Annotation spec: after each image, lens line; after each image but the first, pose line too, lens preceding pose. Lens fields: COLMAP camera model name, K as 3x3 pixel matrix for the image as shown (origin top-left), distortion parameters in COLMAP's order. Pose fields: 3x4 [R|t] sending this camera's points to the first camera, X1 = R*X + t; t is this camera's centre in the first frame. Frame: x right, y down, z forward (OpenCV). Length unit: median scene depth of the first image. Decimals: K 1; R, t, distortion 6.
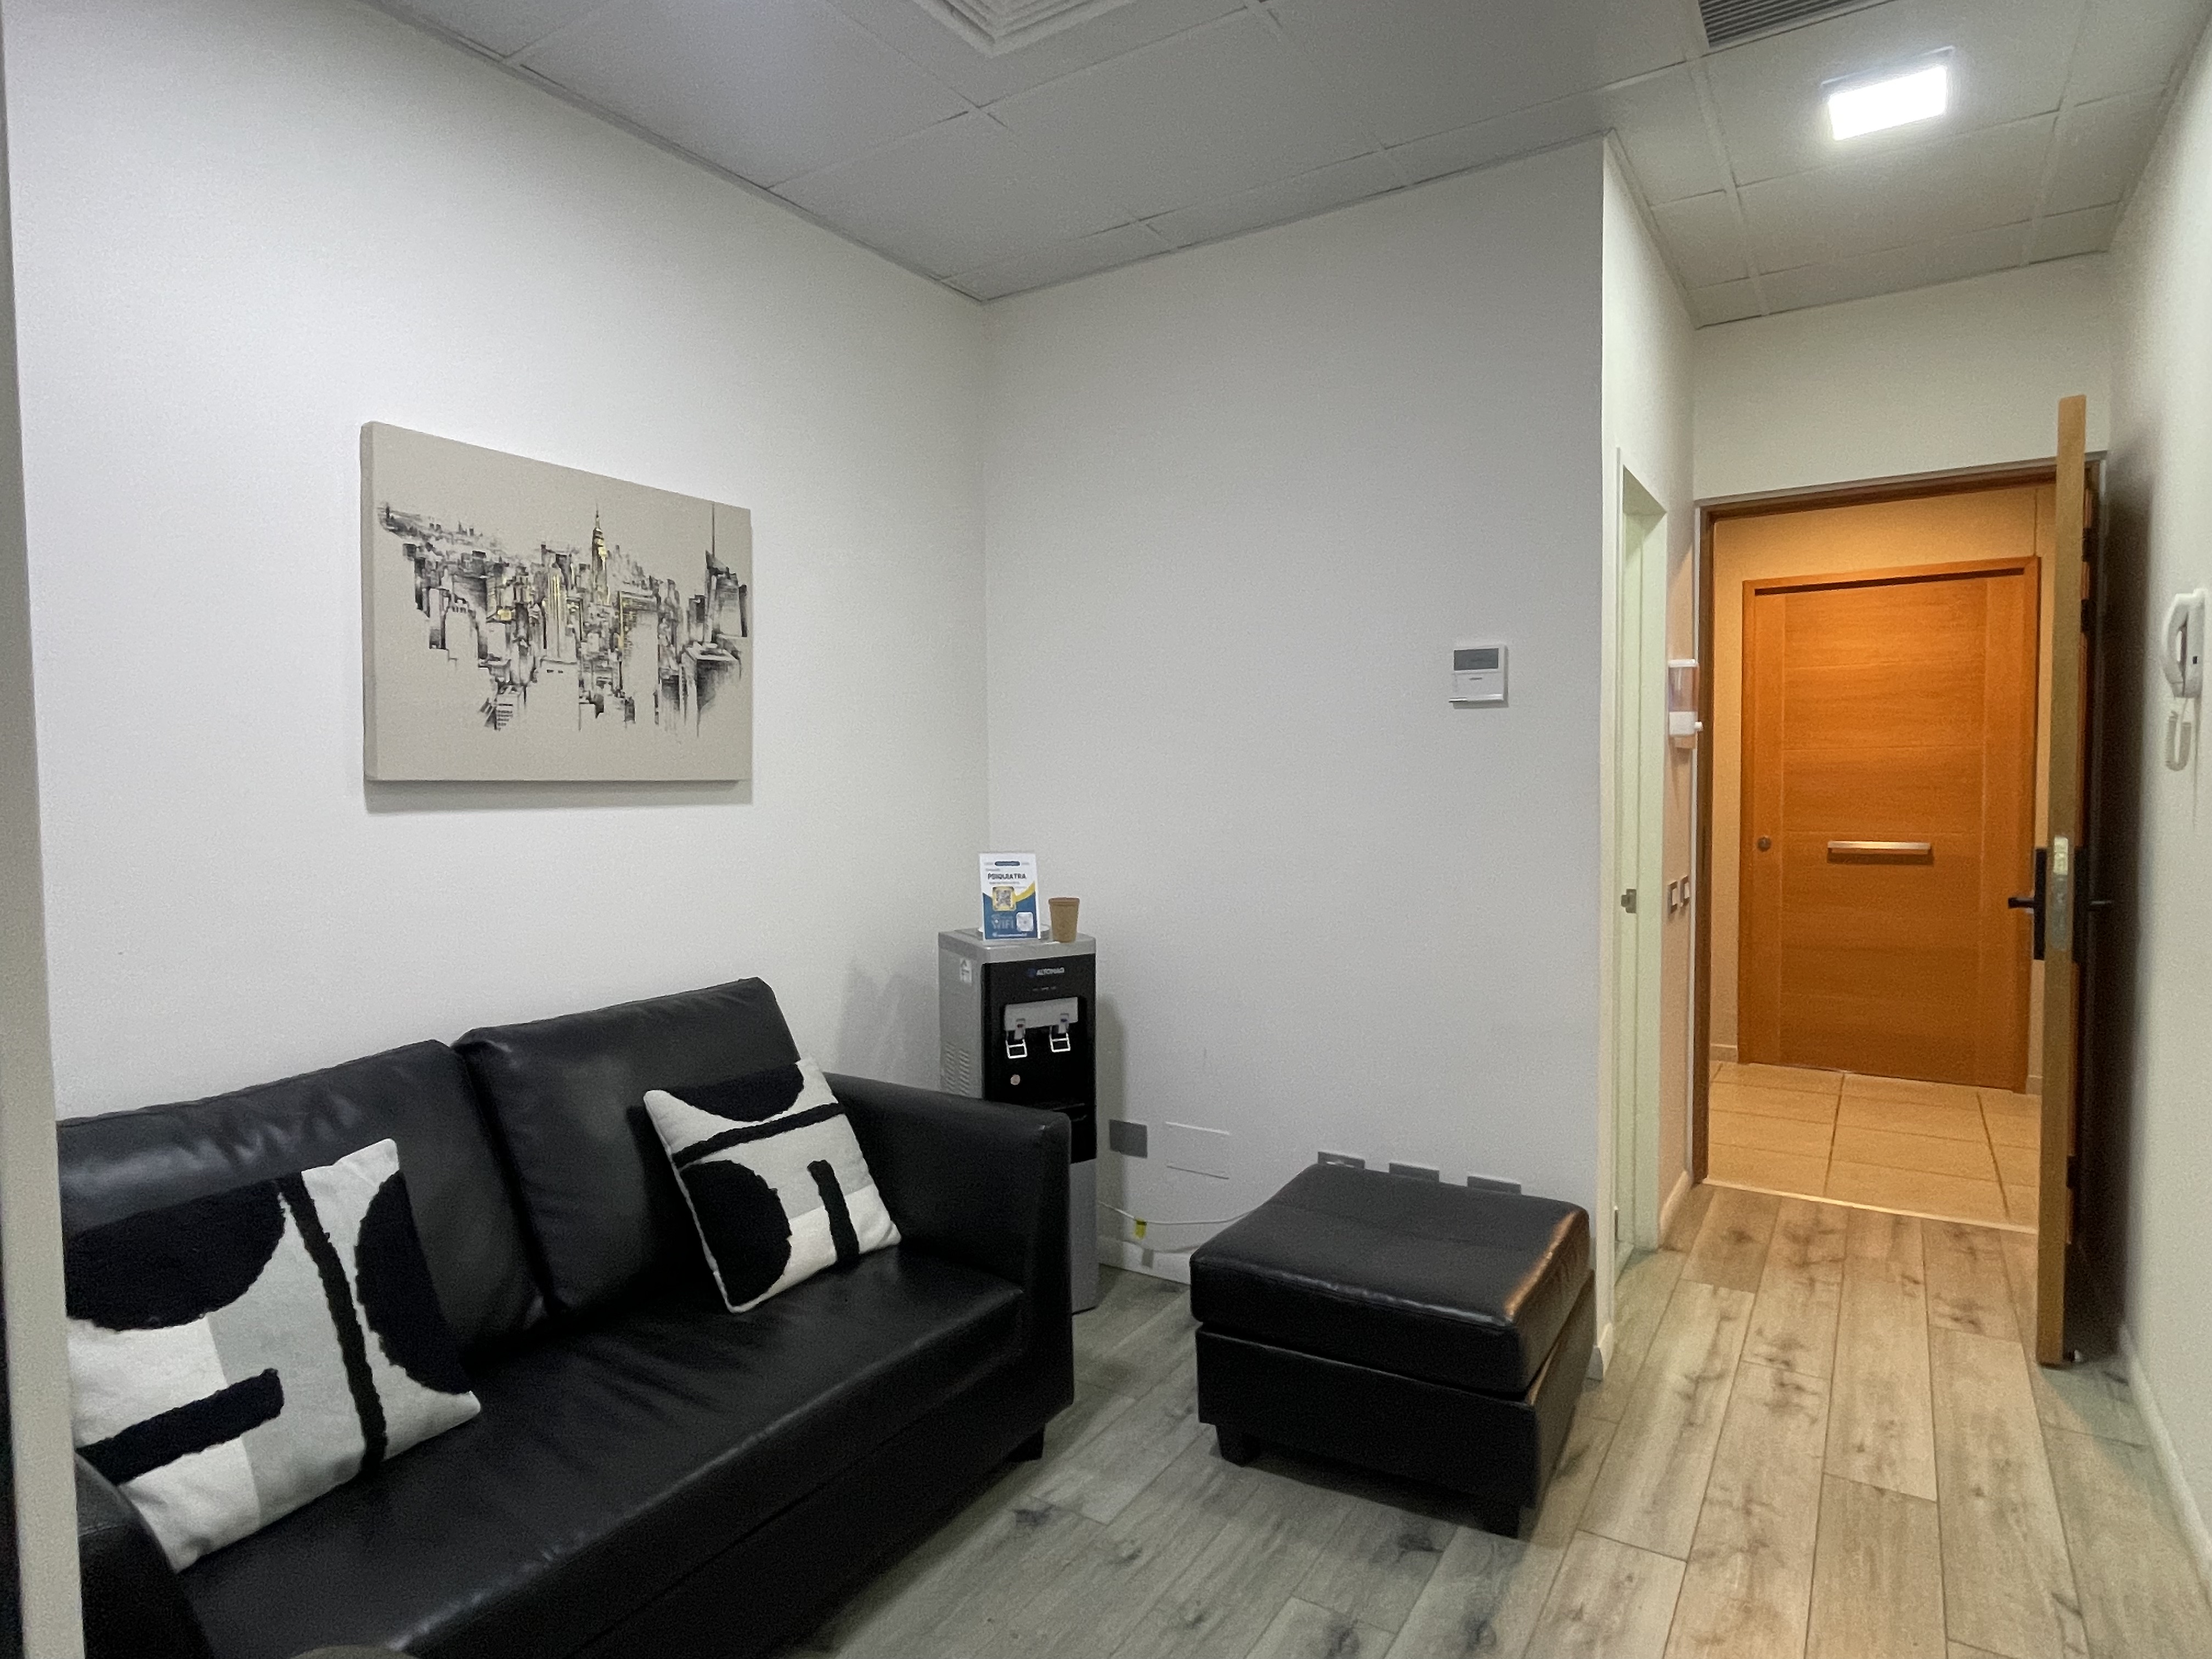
lens RADIAL K [[1232.2, 0, 1107.5], [0, 1232.2, 829.7], [0, 0, 1]] dist [-0.000294, -0.000231]
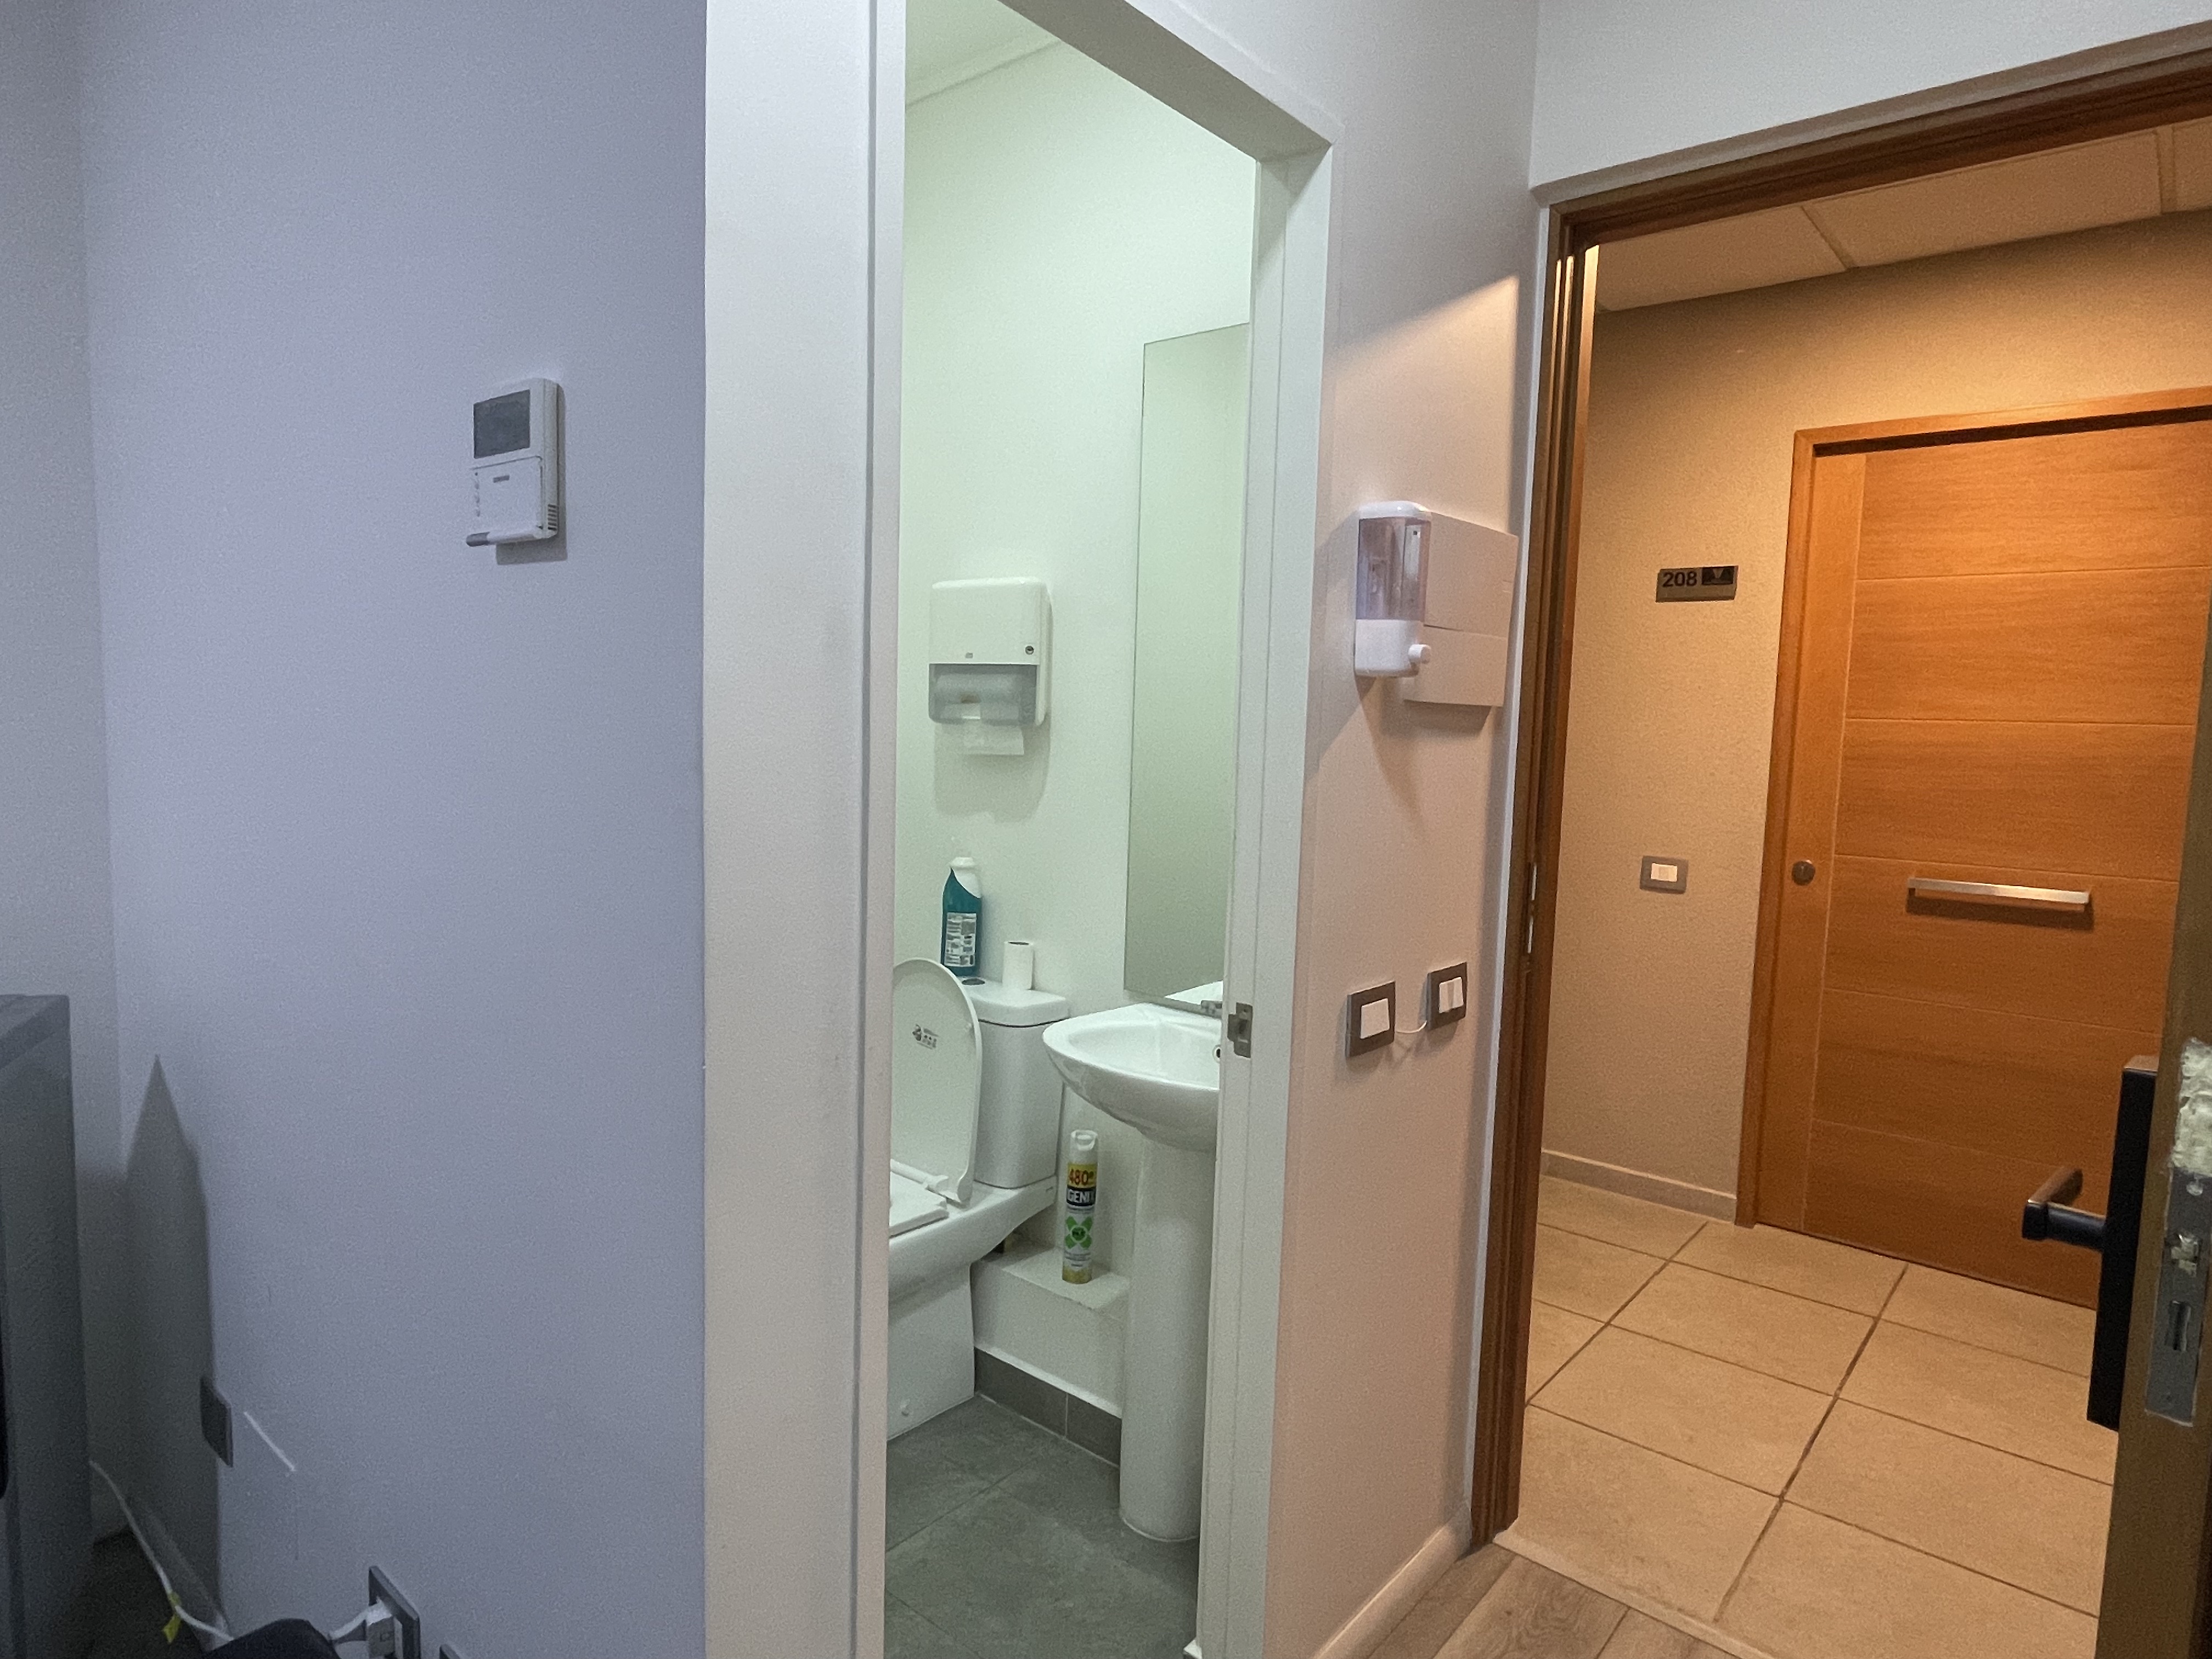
lens RADIAL K [[1279.5, 0, 1105.1], [0, 1279.5, 826.9], [0, 0, 1]] dist [-0.001606, 0.000526]
pose [[0.989548, 0.053799, -0.133796, 0.297271], [-0.048066, 0.997798, 0.045714, -0.025140], [0.135960, -0.038805, 0.989954, 0.358207]]
